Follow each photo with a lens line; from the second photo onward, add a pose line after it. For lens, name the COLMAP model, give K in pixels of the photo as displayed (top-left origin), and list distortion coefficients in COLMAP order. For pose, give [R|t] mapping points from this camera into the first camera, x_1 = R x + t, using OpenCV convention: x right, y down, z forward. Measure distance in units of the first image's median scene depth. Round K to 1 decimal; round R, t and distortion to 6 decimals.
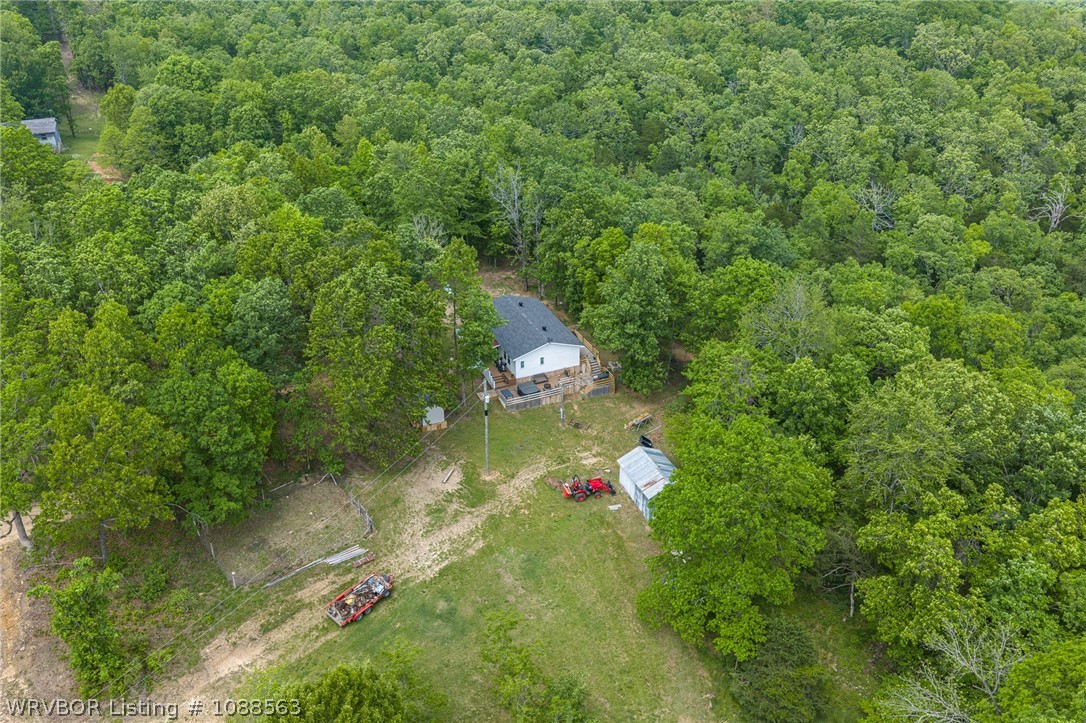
lens RADIAL K [[887.5, 0, 545.6], [0, 887.5, 359.9], [0, 0, 1]] dist [0.015700, -0.013343]
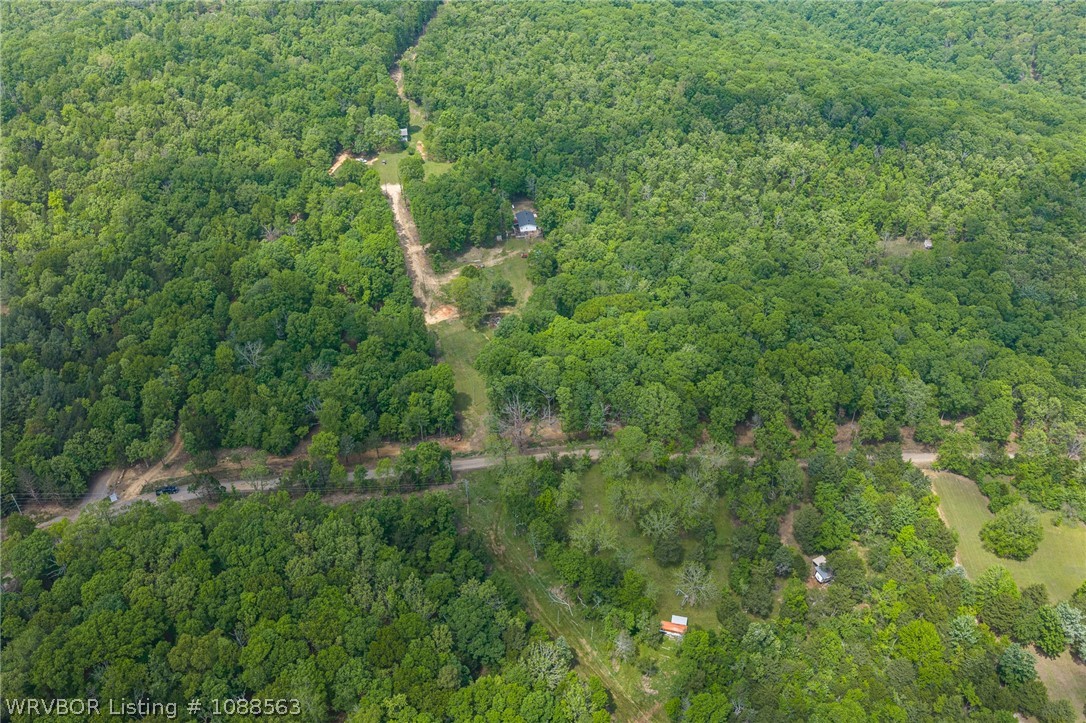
lens RADIAL K [[887.5, 0, 543.0], [0, 887.5, 363.5], [0, 0, 1]] dist [0.015700, -0.013343]
pose [[0.971557, 0.139762, -0.191166, 1.161919], [-0.105149, 0.977925, 0.180570, -0.168386], [0.212183, -0.155333, 0.964806, -3.818799]]
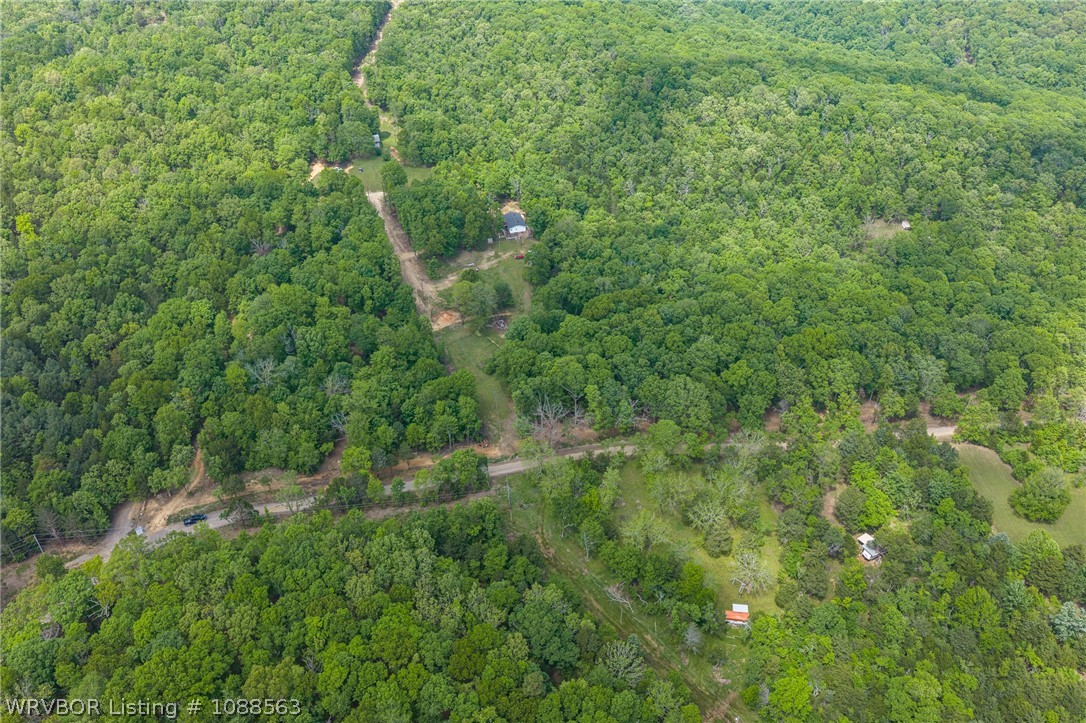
lens RADIAL K [[887.5, 0, 543.3], [0, 887.5, 362.1], [0, 0, 1]] dist [0.015700, -0.013343]
pose [[0.990500, 0.077905, -0.113312, 0.775739], [-0.057737, 0.983494, 0.171483, -0.130043], [0.124801, -0.163312, 0.978649, -3.862910]]
